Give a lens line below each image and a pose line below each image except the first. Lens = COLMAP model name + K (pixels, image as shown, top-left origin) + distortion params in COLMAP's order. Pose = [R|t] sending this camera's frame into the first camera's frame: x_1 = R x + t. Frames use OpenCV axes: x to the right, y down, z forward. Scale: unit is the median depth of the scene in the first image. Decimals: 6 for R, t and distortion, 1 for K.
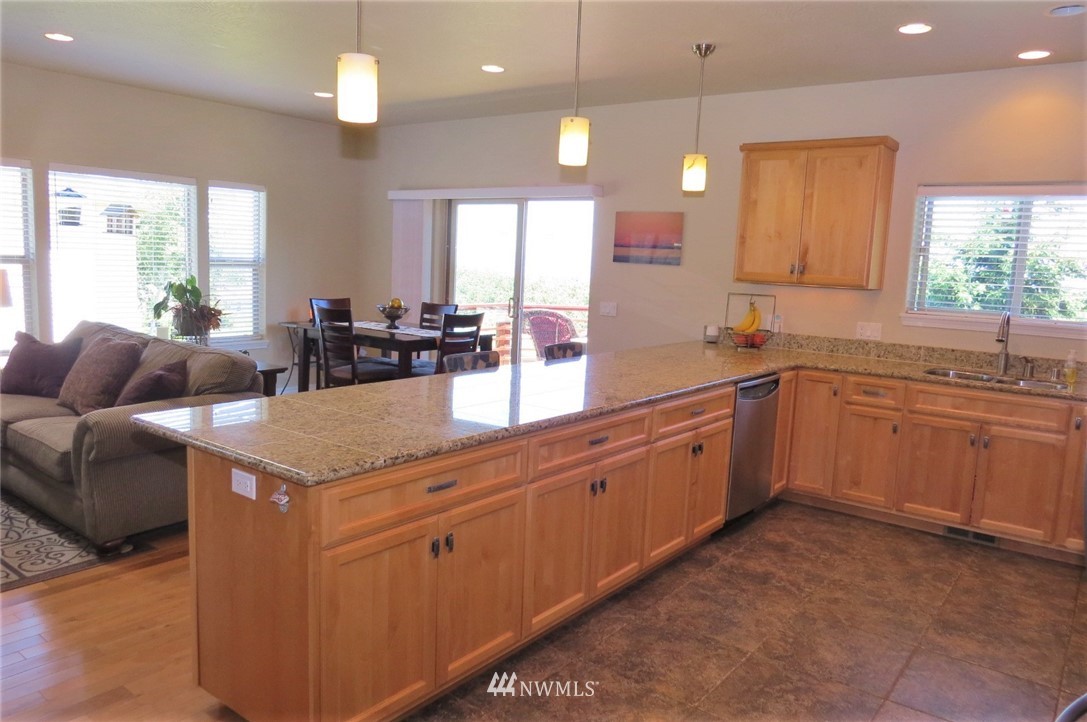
lens RADIAL K [[776.6, 0, 547.4], [0, 776.6, 359.0], [0, 0, 1]] dist [-0.028685, 0.016077]
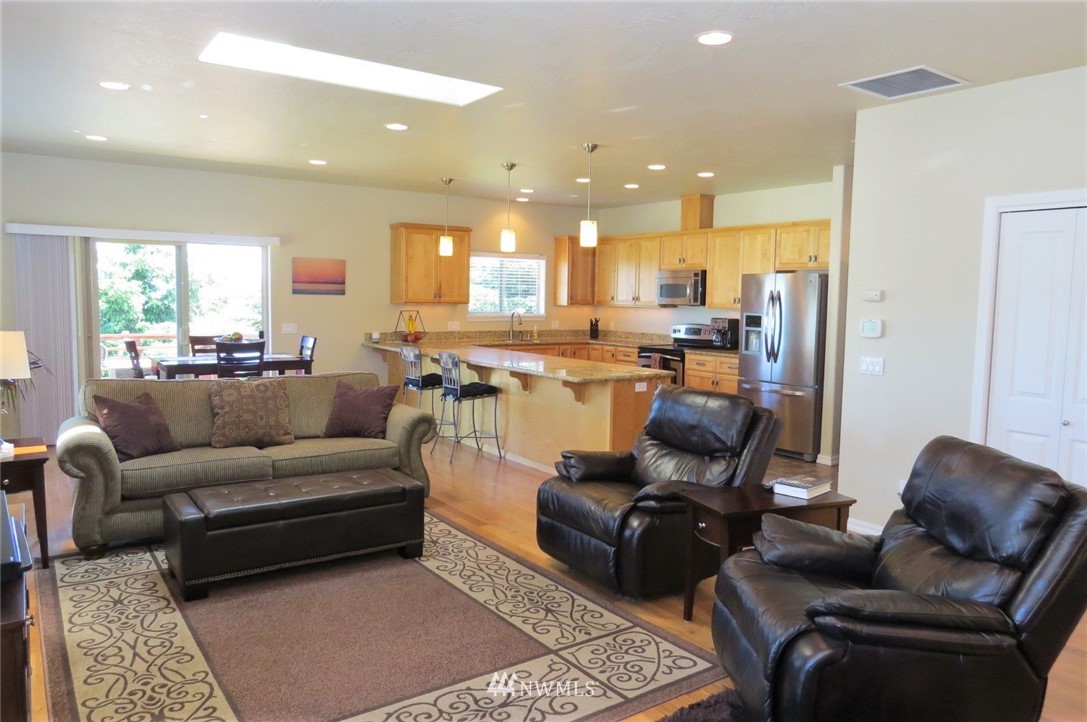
lens RADIAL K [[776.6, 0, 547.1], [0, 776.6, 360.1], [0, 0, 1]] dist [-0.028685, 0.016077]
pose [[0.312995, -0.118934, 0.942279, -1.135731], [0.119097, 0.989212, 0.085298, -0.076641], [-0.942258, 0.085525, 0.323783, 0.154925]]
